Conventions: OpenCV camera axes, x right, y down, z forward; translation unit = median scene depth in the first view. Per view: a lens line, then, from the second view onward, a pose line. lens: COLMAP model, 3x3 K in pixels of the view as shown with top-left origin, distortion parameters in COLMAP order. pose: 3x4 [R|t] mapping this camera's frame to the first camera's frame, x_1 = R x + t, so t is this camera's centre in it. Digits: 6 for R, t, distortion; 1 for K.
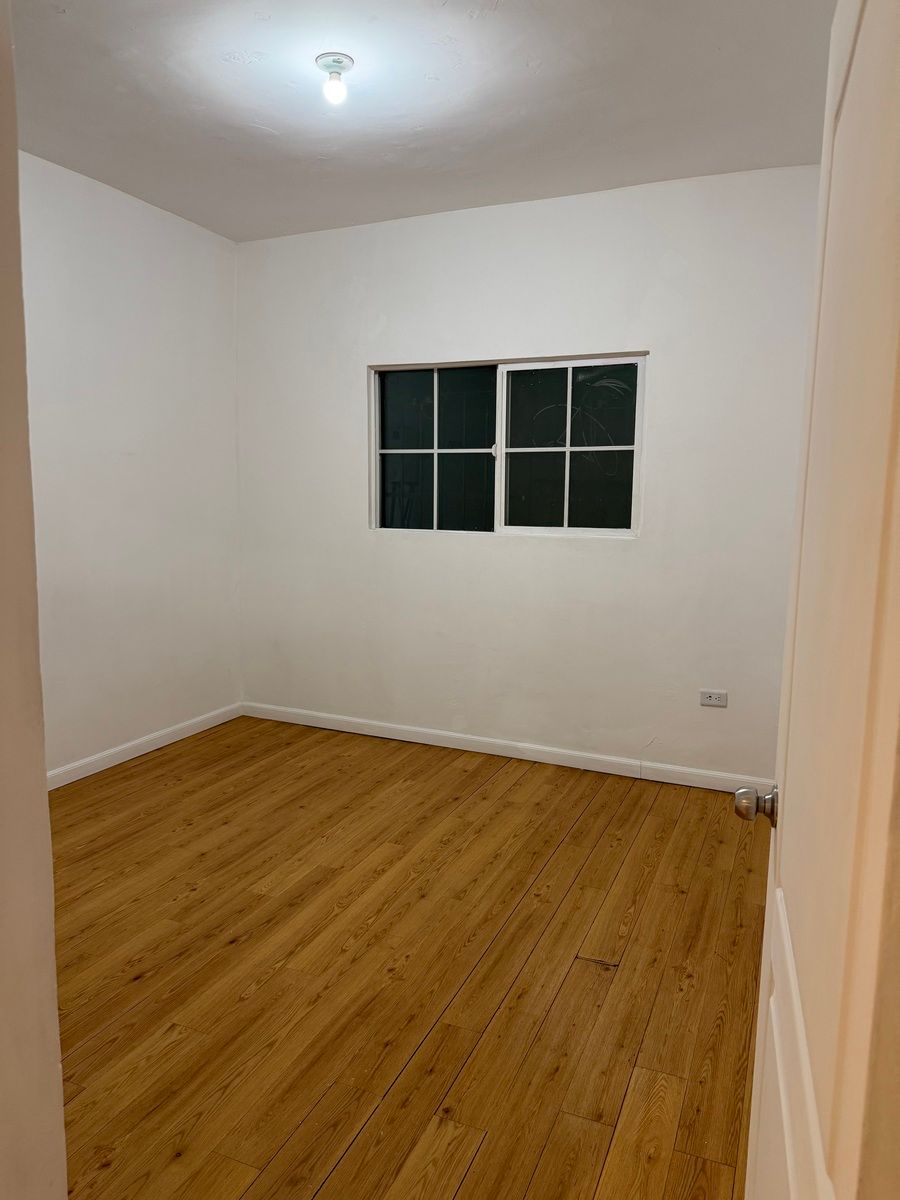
lens RADIAL K [[843.5, 0, 448.8], [0, 843.5, 599.6], [0, 0, 1]] dist [0.068372, -0.086507]
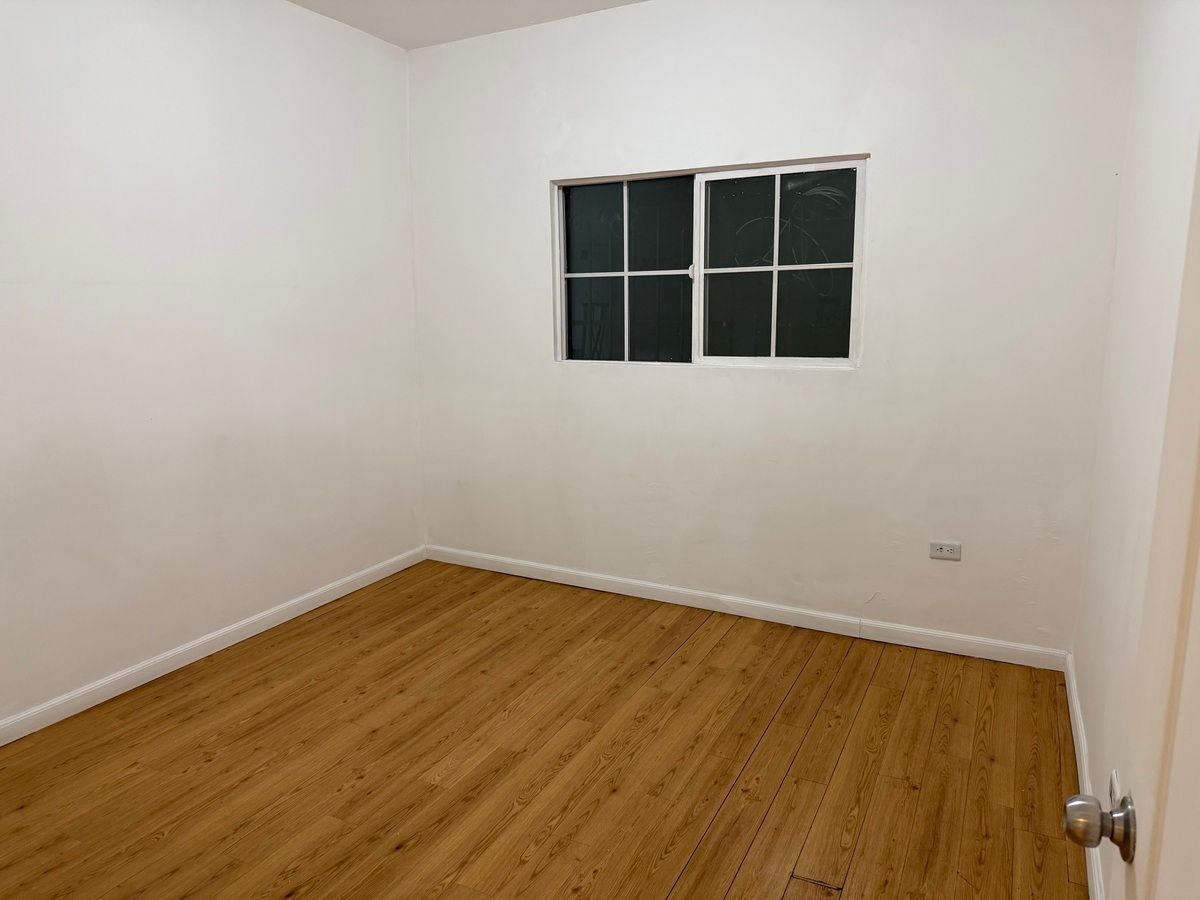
lens RADIAL K [[843.5, 0, 589.9], [0, 843.5, 448.8], [0, 0, 1]] dist [0.068372, -0.086507]
pose [[0.997457, -0.011119, -0.070403, 0.008222], [0.014293, 0.998896, 0.044740, -0.034651], [0.069828, -0.045633, 0.996515, 0.101926]]
